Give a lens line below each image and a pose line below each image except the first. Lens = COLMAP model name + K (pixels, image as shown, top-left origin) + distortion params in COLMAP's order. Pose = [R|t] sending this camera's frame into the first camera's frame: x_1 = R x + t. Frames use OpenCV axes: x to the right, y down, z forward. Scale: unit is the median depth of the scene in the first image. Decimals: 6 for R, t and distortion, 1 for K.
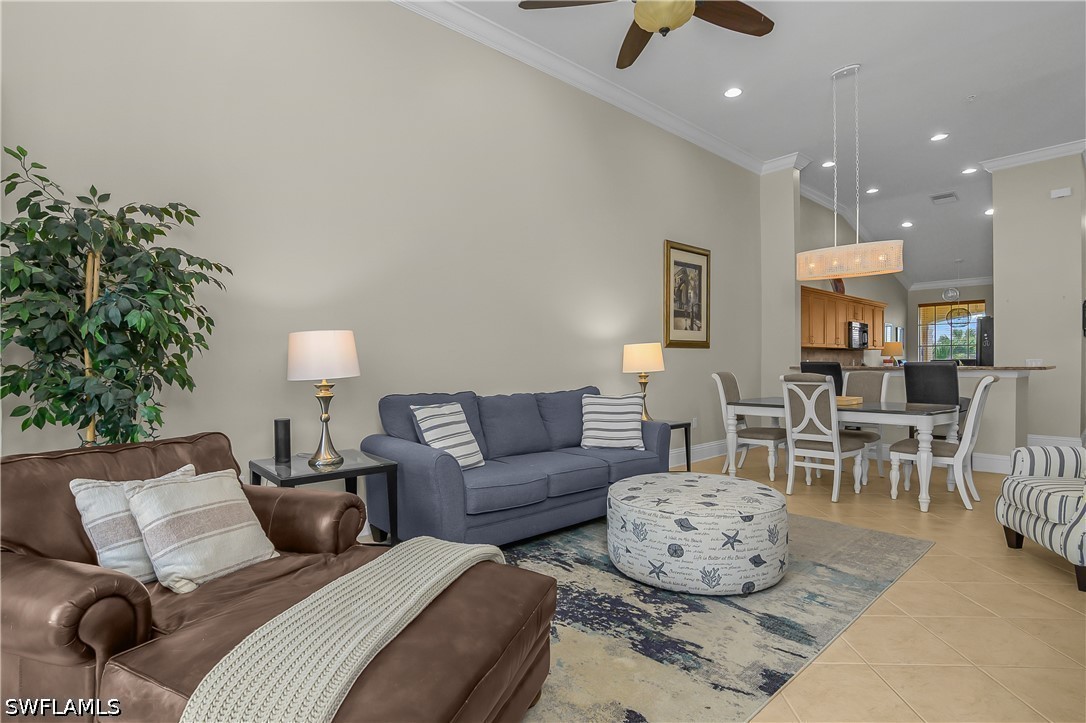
lens RADIAL K [[551.6, 0, 537.9], [0, 551.6, 360.4], [0, 0, 1]] dist [-0.006521, -0.000444]
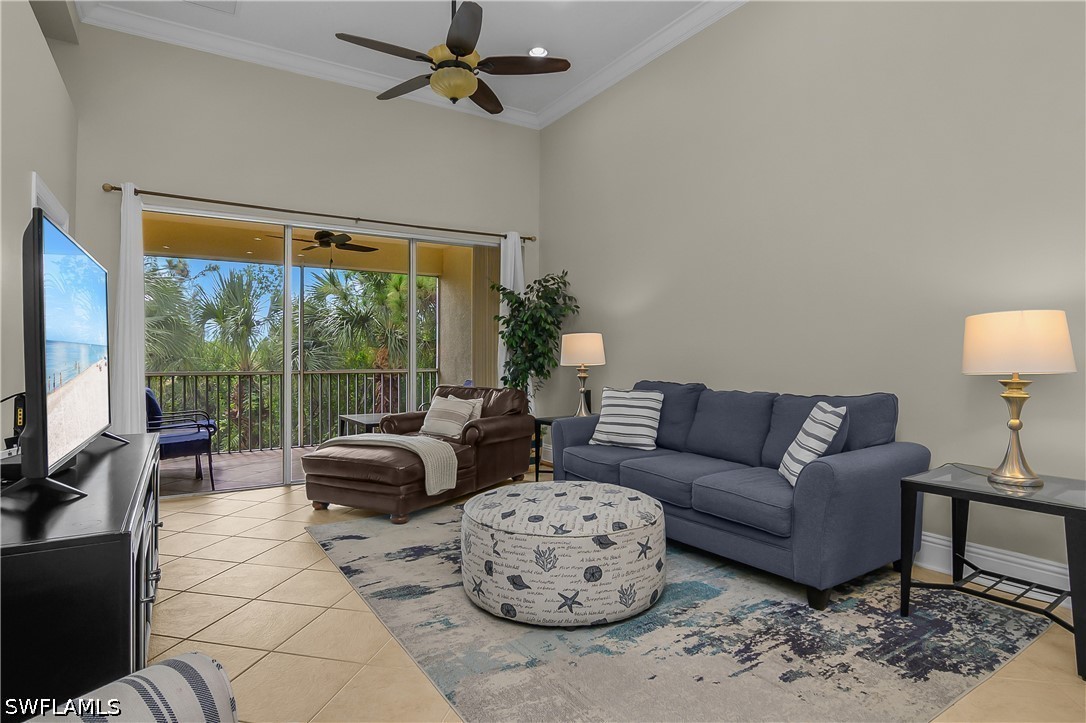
lens RADIAL K [[551.6, 0, 537.9], [0, 551.6, 360.4], [0, 0, 1]] dist [-0.006521, -0.000444]
pose [[-0.153193, 0.012976, -0.988111, 0.551231], [0.007183, 0.999902, 0.012017, 0.000019], [0.988170, -0.005257, -0.153271, 0.527294]]
